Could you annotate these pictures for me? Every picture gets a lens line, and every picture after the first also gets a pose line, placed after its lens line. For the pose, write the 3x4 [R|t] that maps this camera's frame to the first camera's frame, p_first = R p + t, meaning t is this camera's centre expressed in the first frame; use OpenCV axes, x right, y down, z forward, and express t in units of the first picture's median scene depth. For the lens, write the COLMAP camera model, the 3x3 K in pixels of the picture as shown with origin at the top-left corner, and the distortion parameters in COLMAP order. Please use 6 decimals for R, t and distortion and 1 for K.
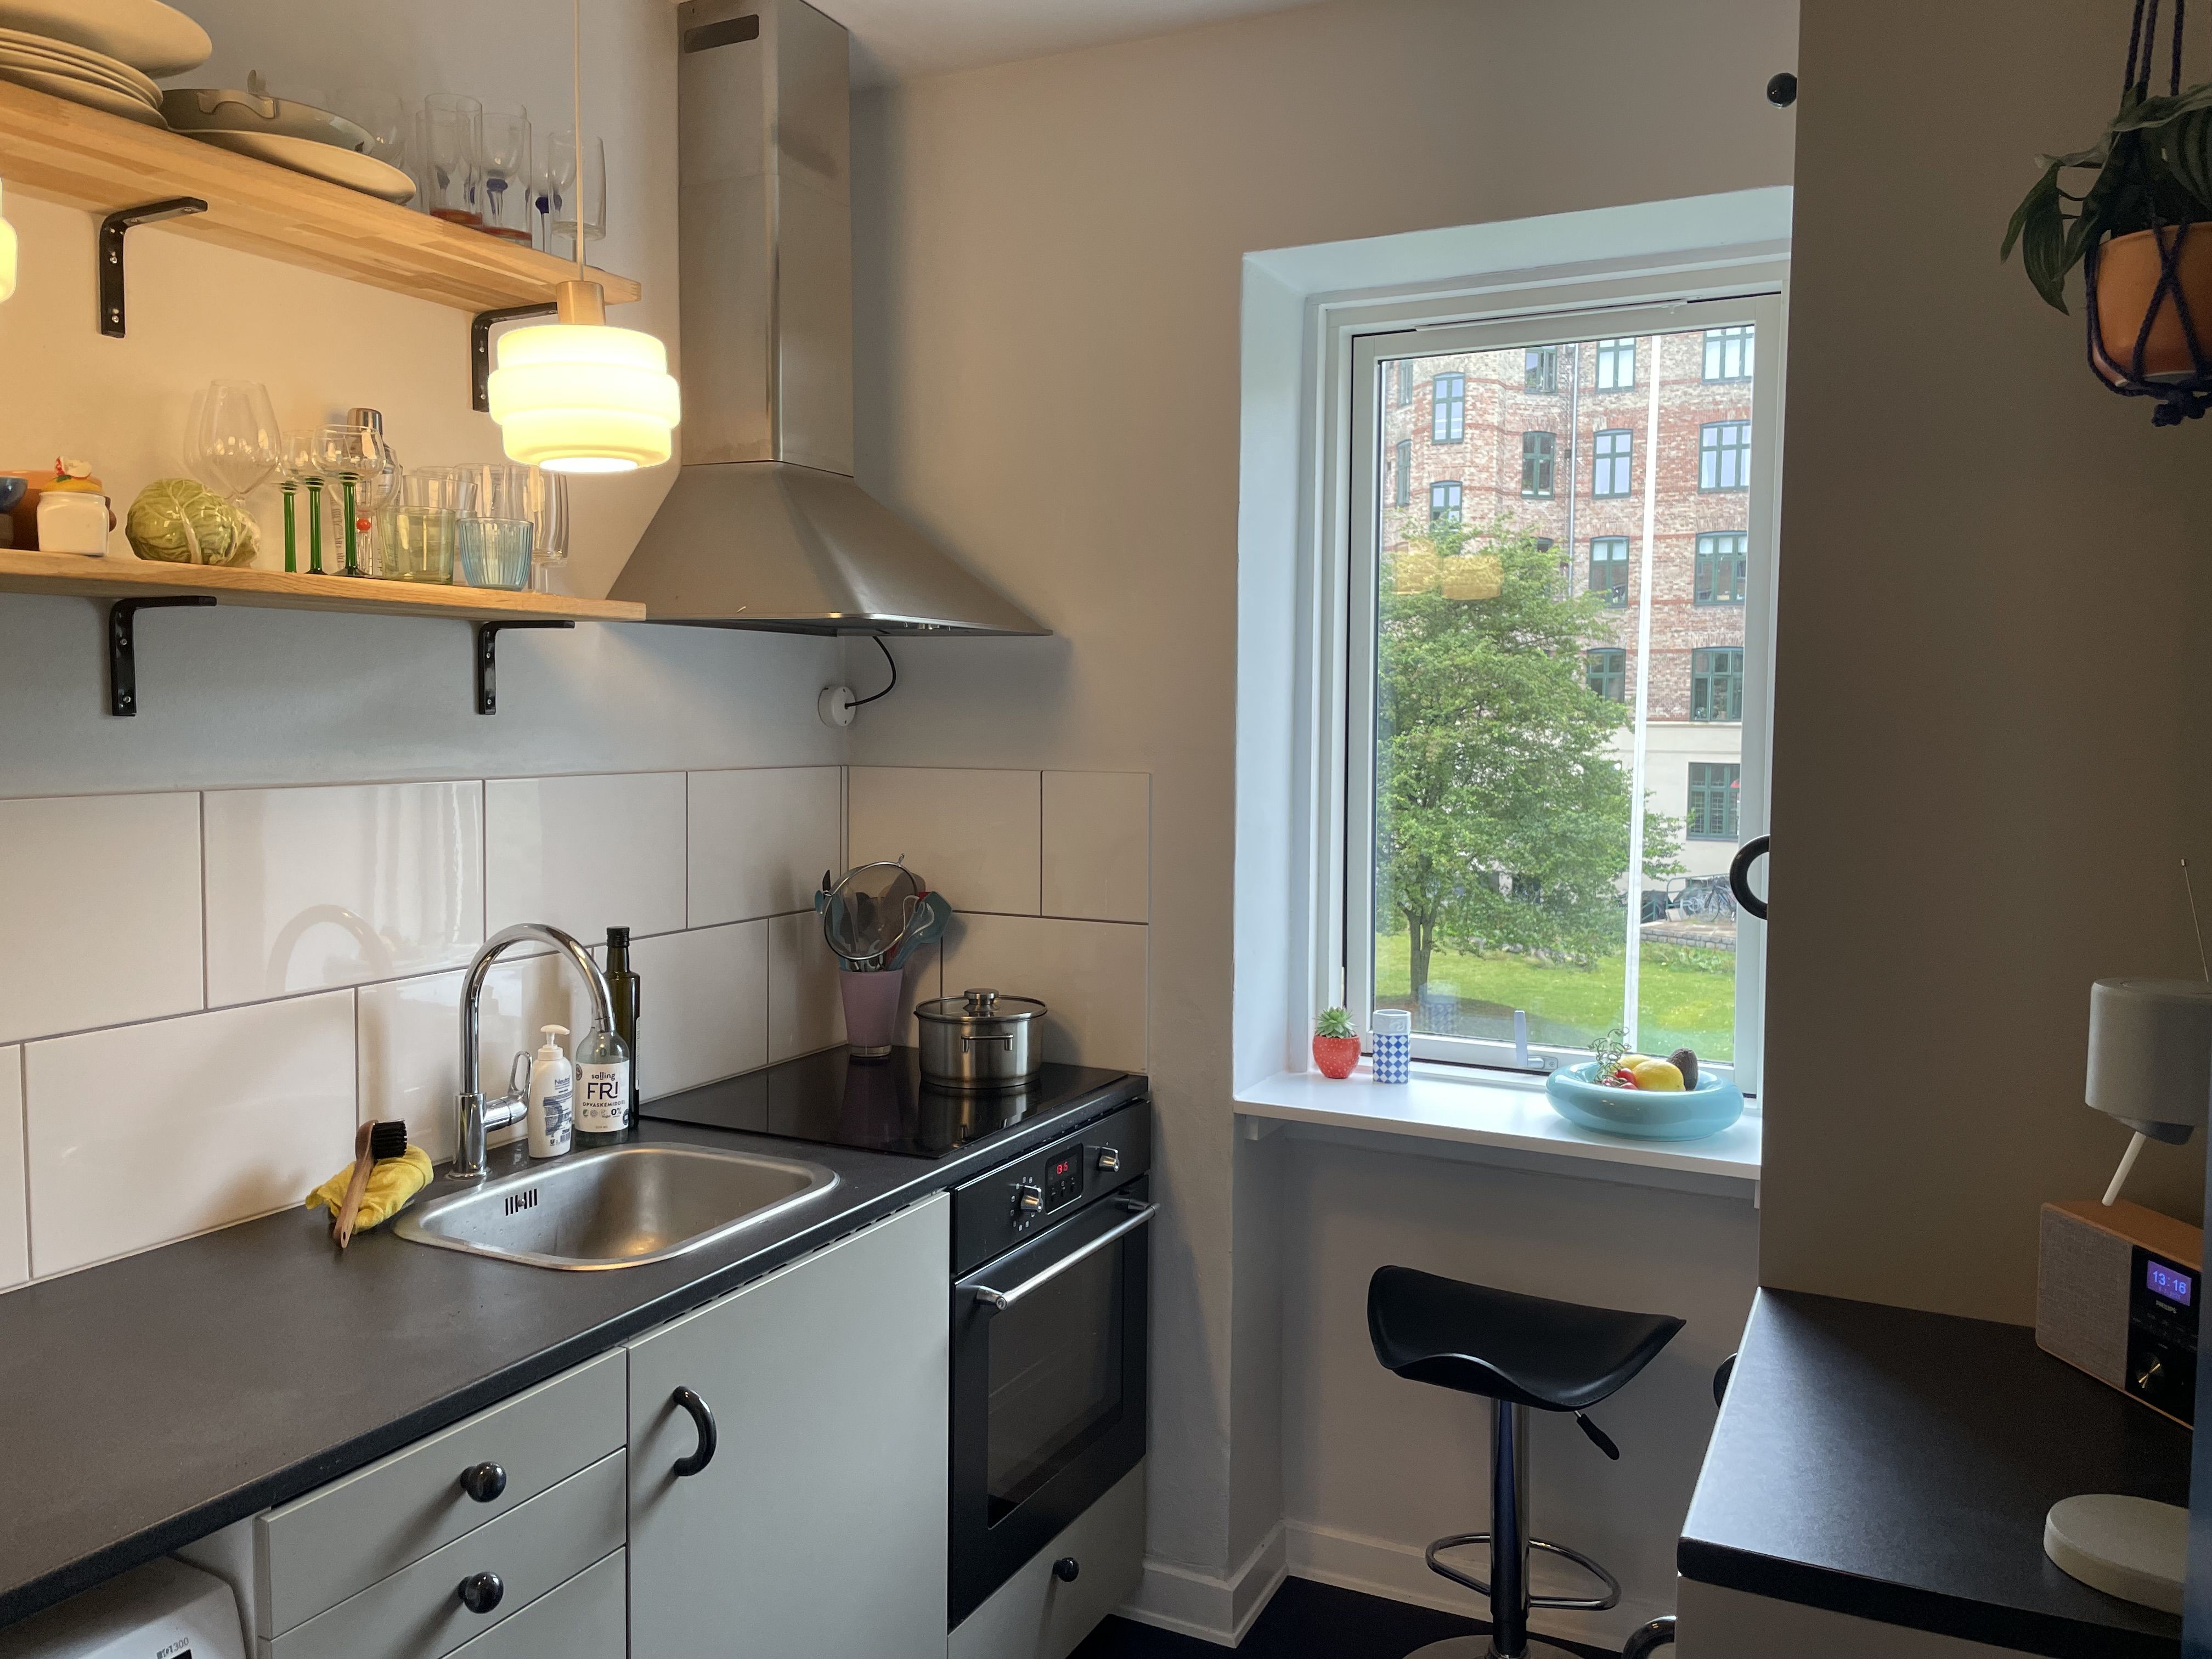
lens RADIAL K [[1696.5, 0, 1108.8], [0, 1696.5, 814.9], [0, 0, 1]] dist [0.057511, -0.044350]
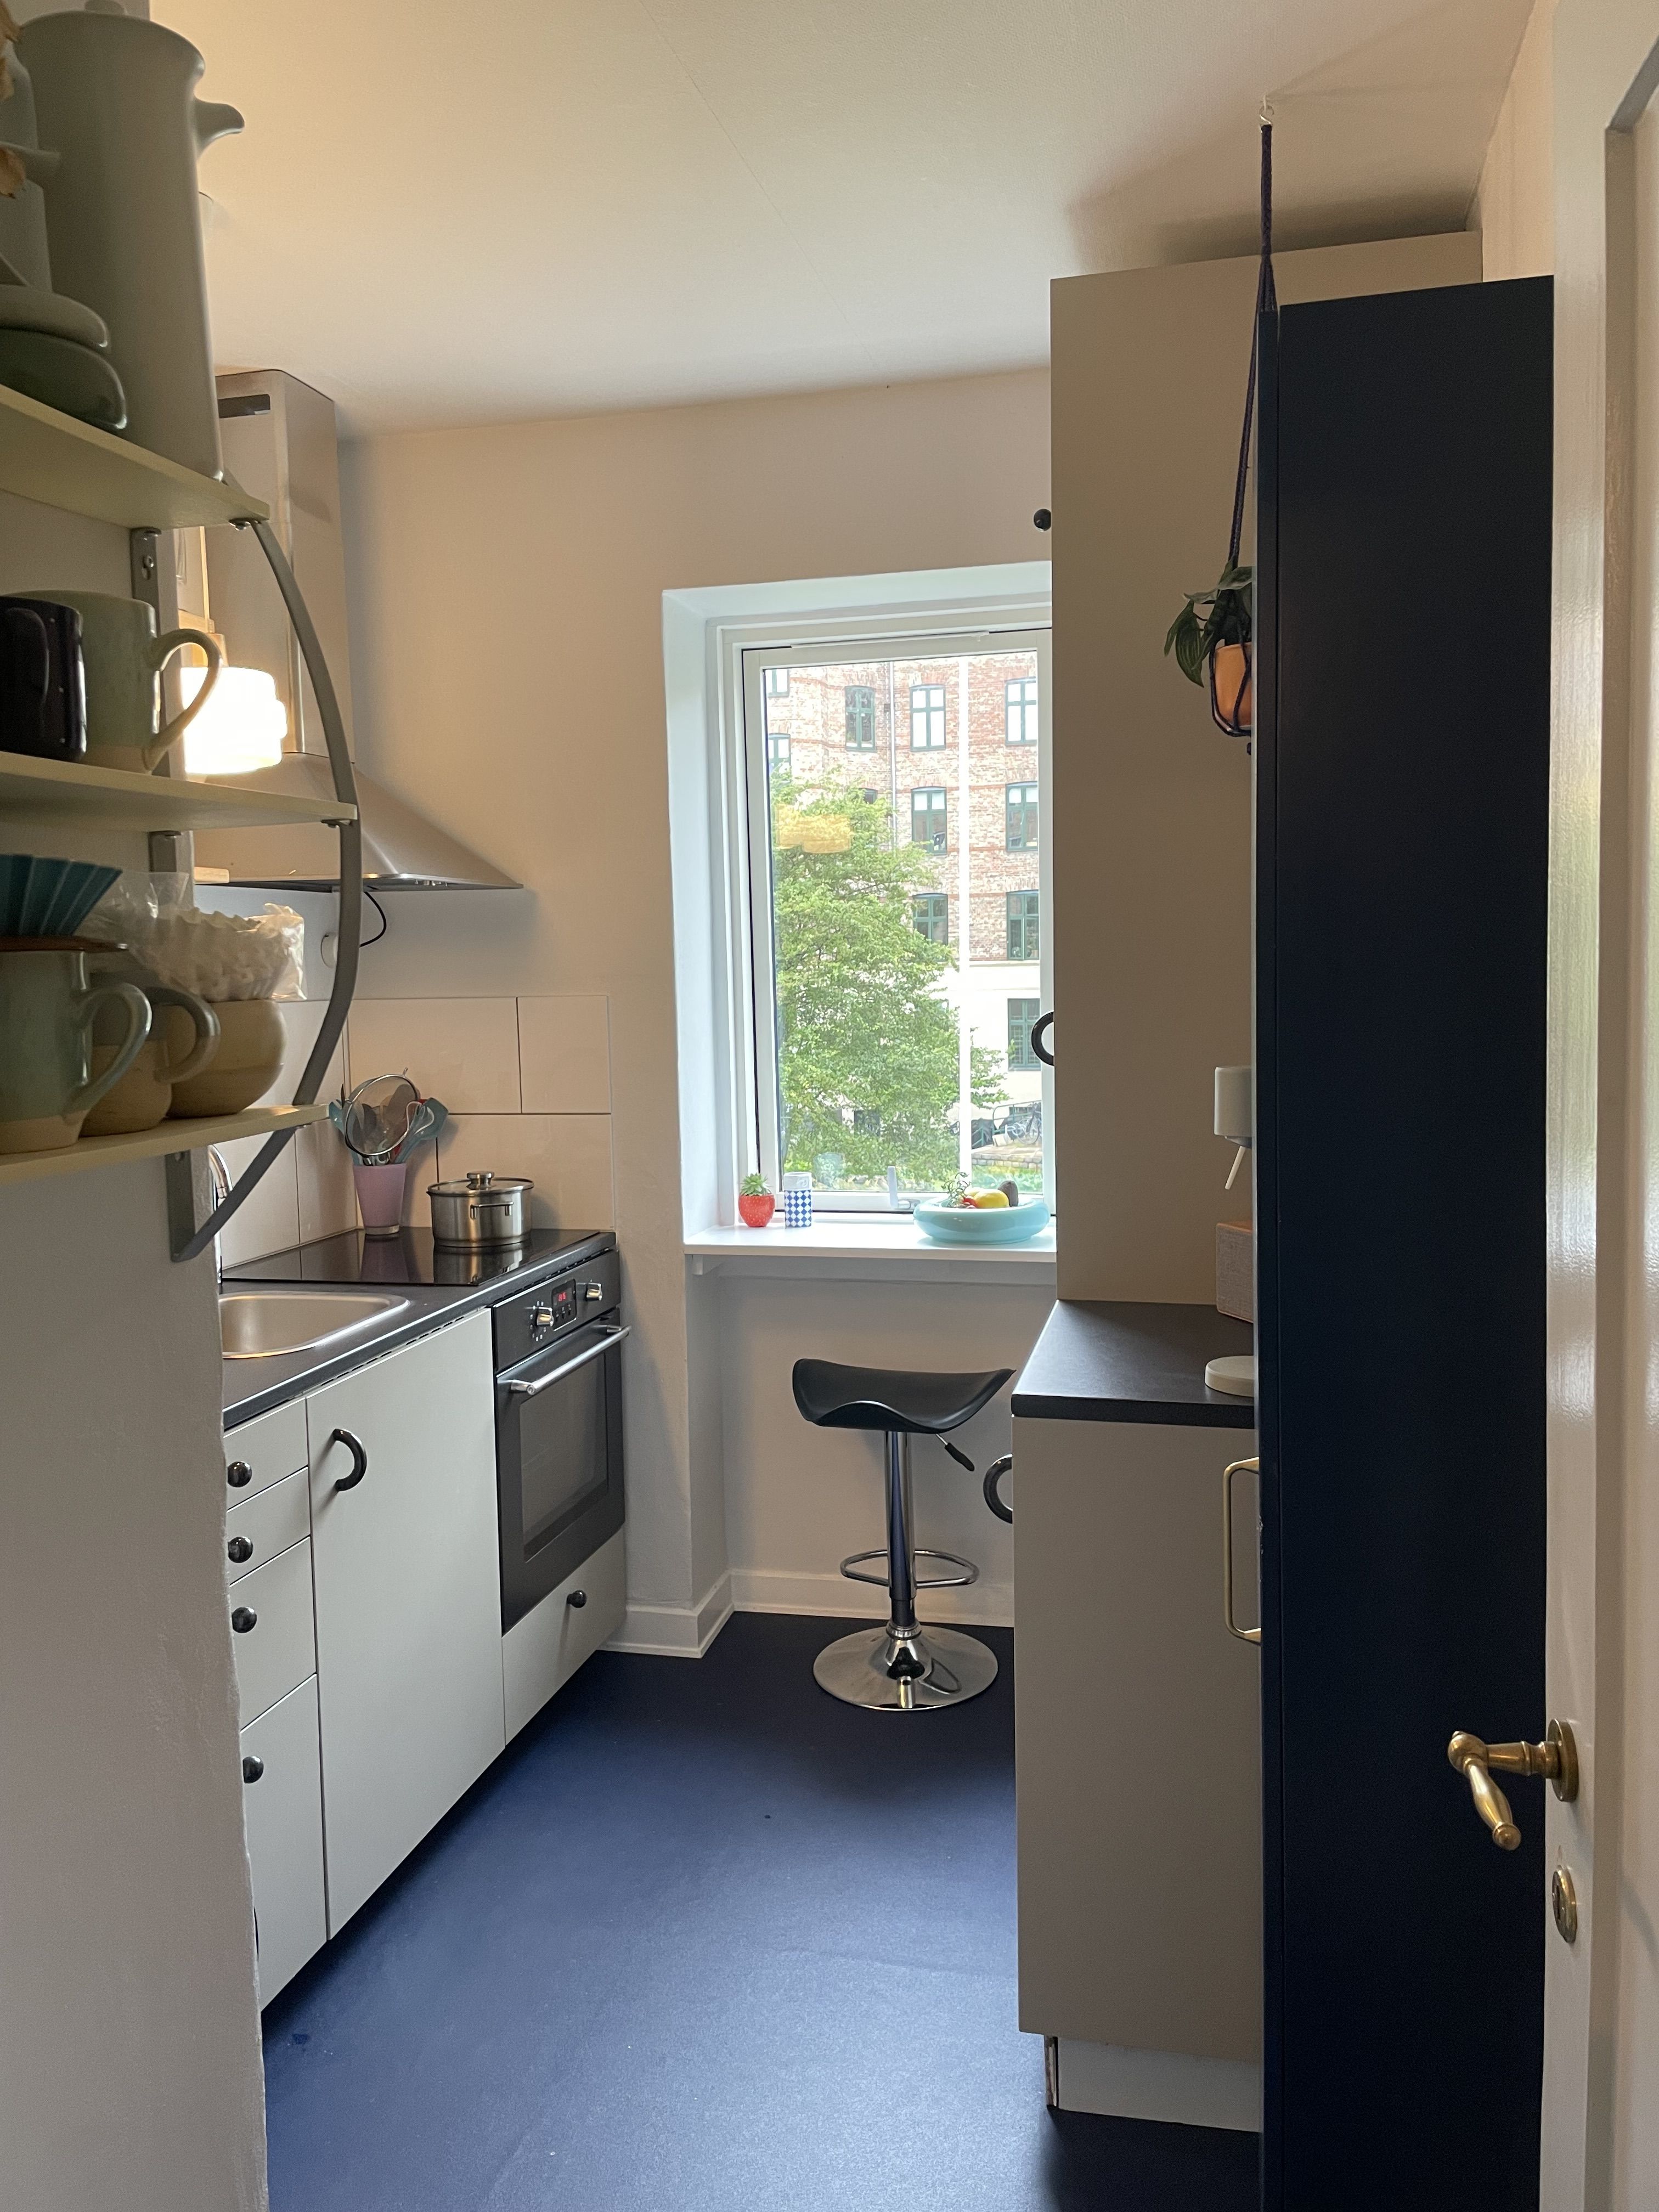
lens RADIAL K [[1696.5, 0, 829.1], [0, 1696.5, 1107.6], [0, 0, 1]] dist [0.057511, -0.044350]
pose [[0.974748, -0.046587, 0.218394, -0.096994], [0.041242, 0.998729, 0.028974, 0.030042], [-0.219466, -0.019235, 0.975431, -0.292665]]
